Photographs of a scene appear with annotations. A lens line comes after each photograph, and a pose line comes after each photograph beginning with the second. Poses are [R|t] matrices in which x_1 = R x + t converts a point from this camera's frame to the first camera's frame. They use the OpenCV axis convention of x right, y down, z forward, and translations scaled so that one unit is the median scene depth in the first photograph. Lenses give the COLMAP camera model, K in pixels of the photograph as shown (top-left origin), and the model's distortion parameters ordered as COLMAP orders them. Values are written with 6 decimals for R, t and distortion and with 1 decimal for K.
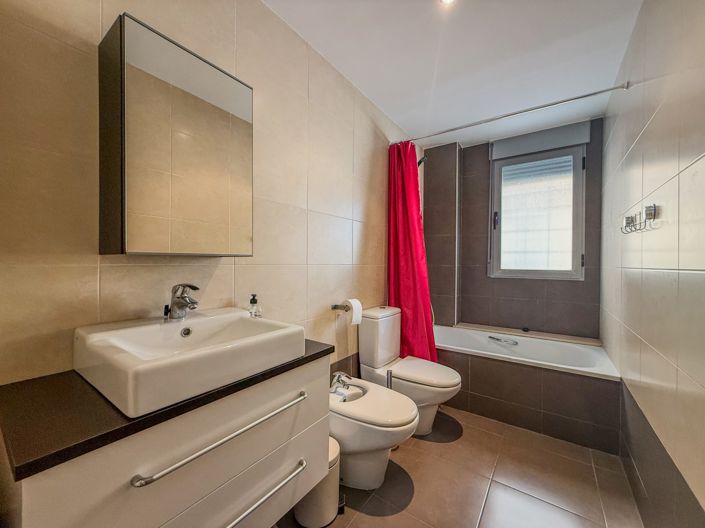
lens RADIAL K [[282.1, 0, 354.3], [0, 282.1, 263.9], [0, 0, 1]] dist [-0.000144, -0.000011]
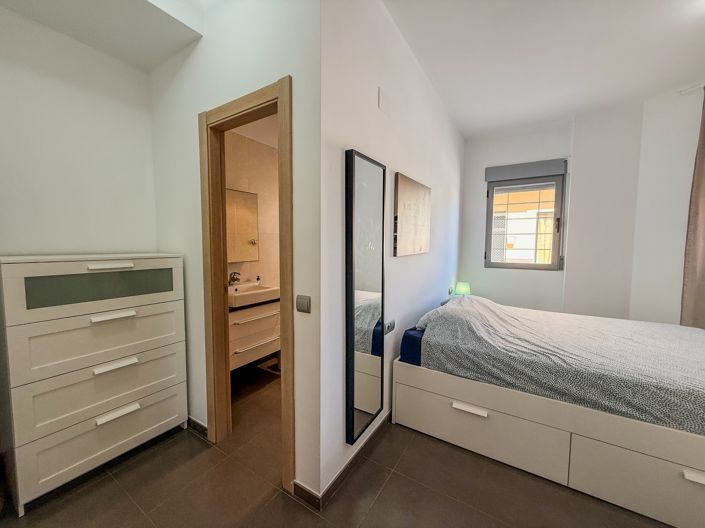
lens RADIAL K [[282.1, 0, 349.7], [0, 282.1, 263.8], [0, 0, 1]] dist [-0.000144, -0.000011]
pose [[0.998881, -0.003846, 0.047146, 0.359888], [0.000871, 0.998016, 0.062958, -0.171554], [-0.047294, -0.062846, 0.996902, -1.649869]]
